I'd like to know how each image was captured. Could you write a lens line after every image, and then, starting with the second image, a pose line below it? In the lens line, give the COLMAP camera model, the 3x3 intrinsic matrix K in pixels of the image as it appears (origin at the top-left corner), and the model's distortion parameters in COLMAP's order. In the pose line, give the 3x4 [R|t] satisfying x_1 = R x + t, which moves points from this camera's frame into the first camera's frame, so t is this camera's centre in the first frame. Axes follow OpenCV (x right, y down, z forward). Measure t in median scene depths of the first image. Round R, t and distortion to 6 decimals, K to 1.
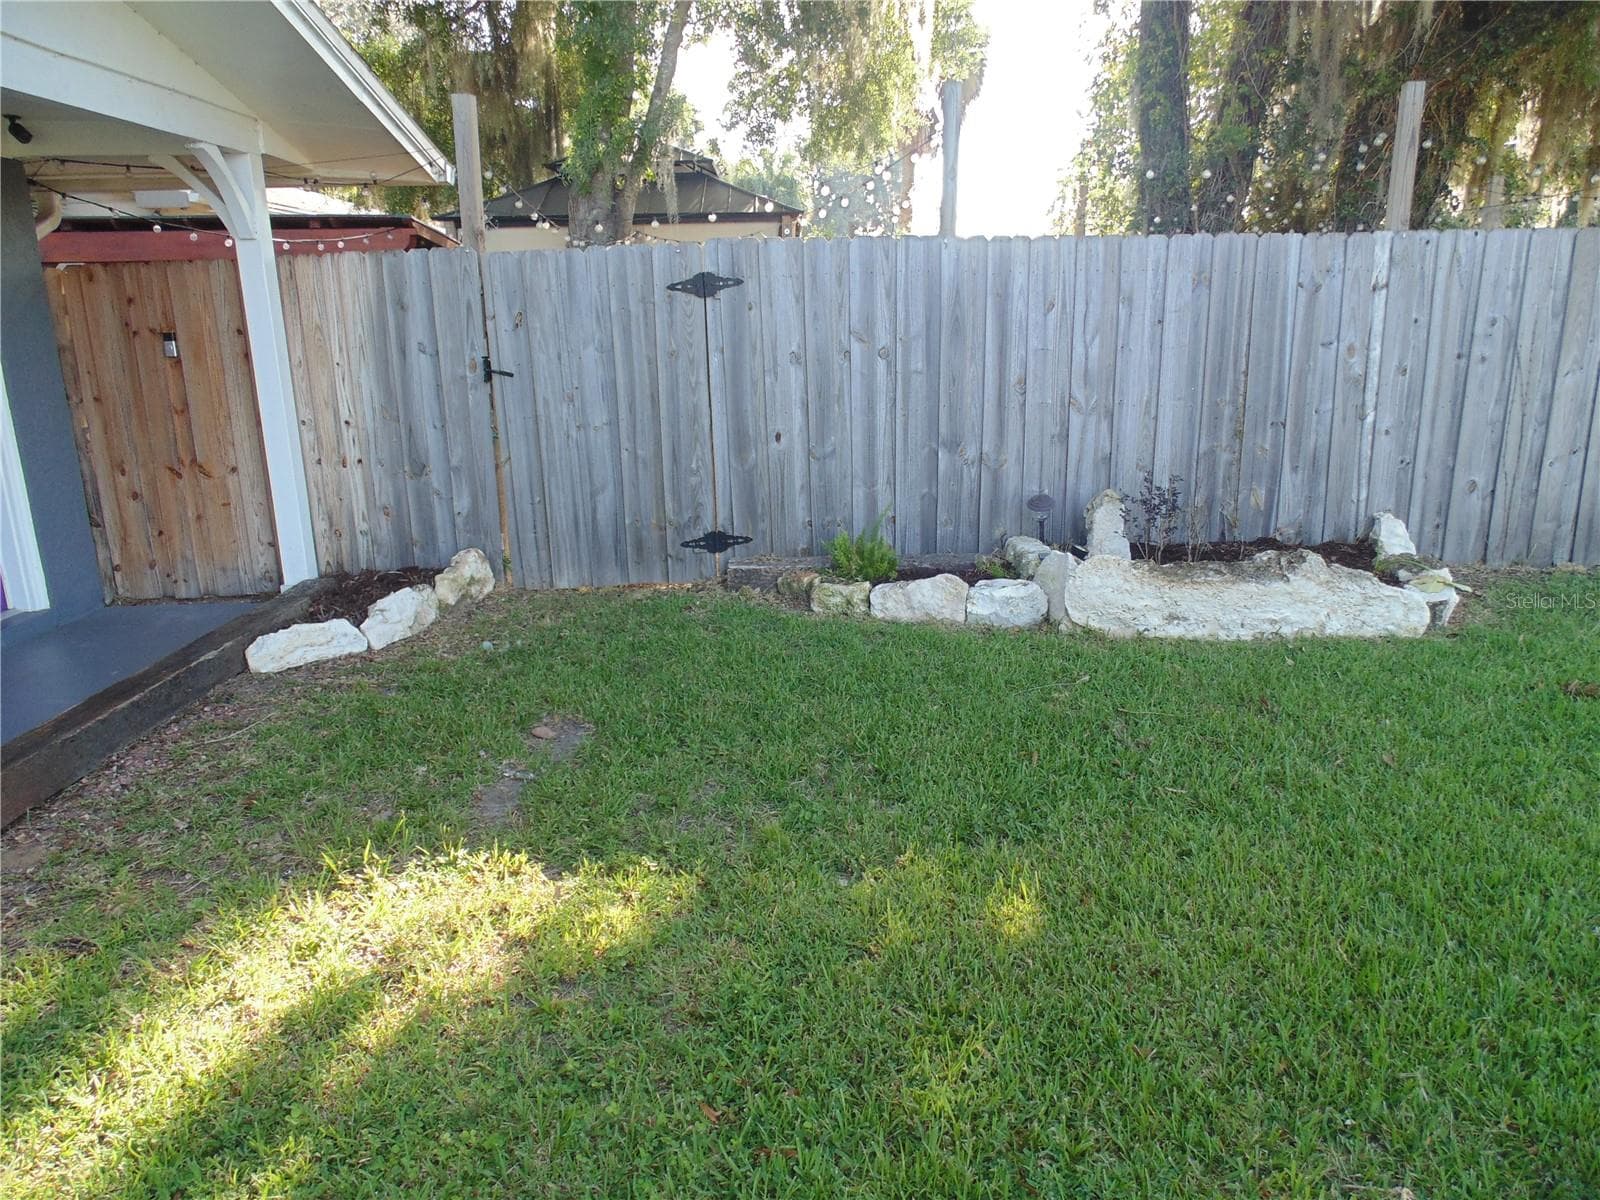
lens RADIAL K [[1062.6, 0, 802.9], [0, 1062.6, 590.2], [0, 0, 1]] dist [-0.015866, -0.002122]
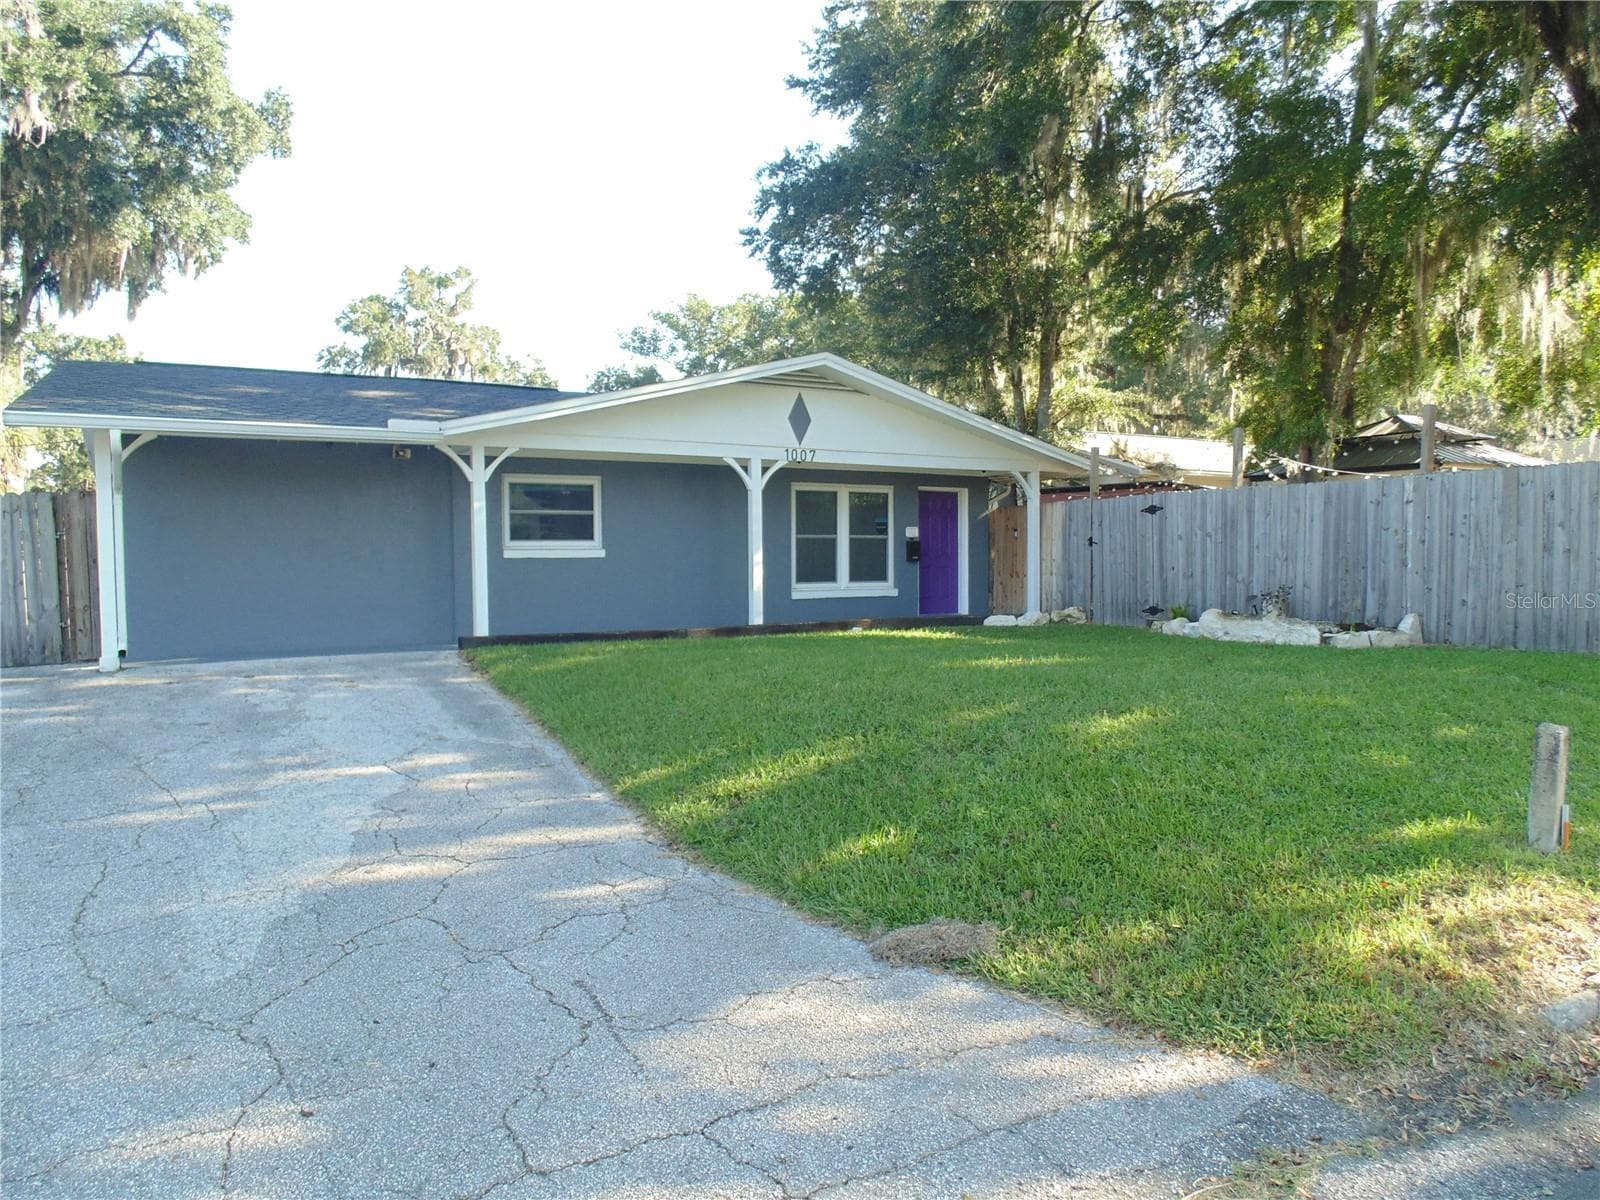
lens RADIAL K [[1062.6, 0, 799.9], [0, 1062.6, 605.2], [0, 0, 1]] dist [-0.015866, -0.002122]
pose [[0.478253, 0.053028, -0.876620, 1.763395], [-0.229099, 0.971147, -0.066242, 0.307055], [0.847814, 0.232513, 0.476602, -0.907660]]
